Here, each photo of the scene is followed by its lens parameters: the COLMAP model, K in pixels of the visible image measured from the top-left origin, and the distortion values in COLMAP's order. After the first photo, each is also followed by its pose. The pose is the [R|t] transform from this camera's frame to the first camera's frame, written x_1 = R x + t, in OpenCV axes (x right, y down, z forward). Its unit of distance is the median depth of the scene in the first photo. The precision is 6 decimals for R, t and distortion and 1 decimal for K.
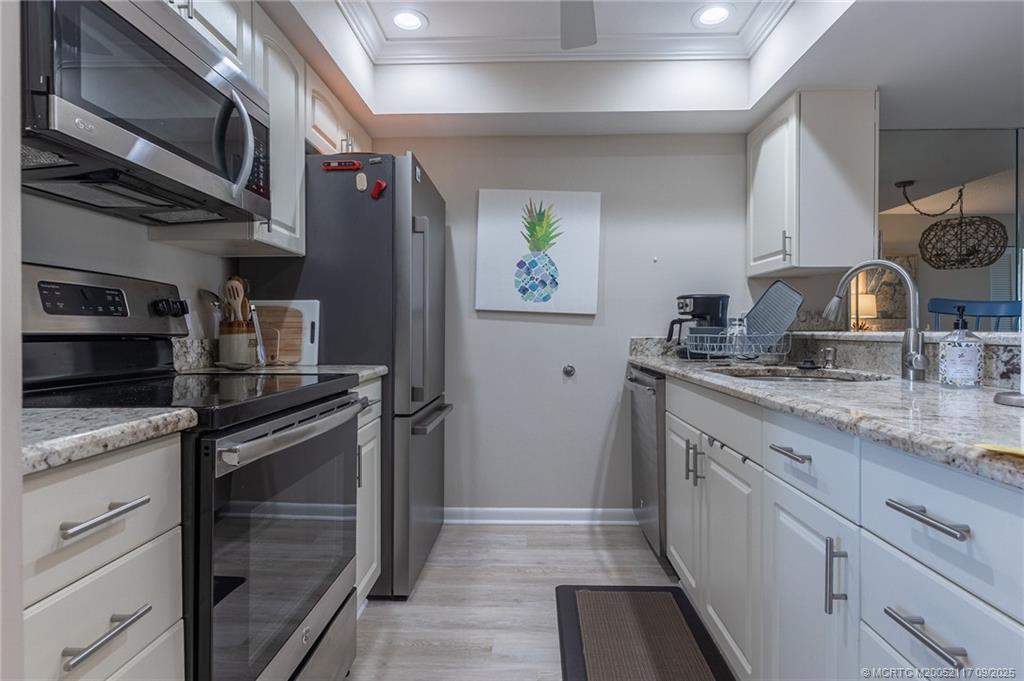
lens RADIAL K [[524.8, 0, 512.8], [0, 524.8, 338.2], [0, 0, 1]] dist [0.000758, 0.000022]
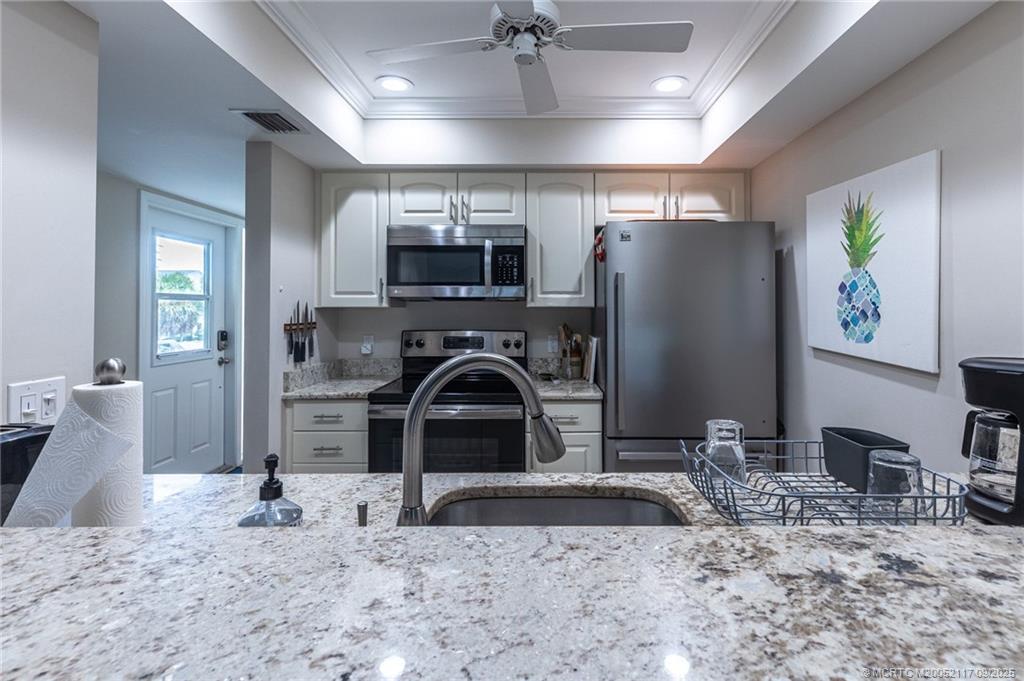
lens RADIAL K [[465.8, 0, 517.7], [0, 465.8, 309.1], [0, 0, 1]] dist [-0.000547, -0.000396]
pose [[0.036239, -0.007735, -0.999313, 0.629049], [-0.007512, 0.999940, -0.008013, -0.103927], [0.999315, 0.007797, 0.036179, 0.542063]]
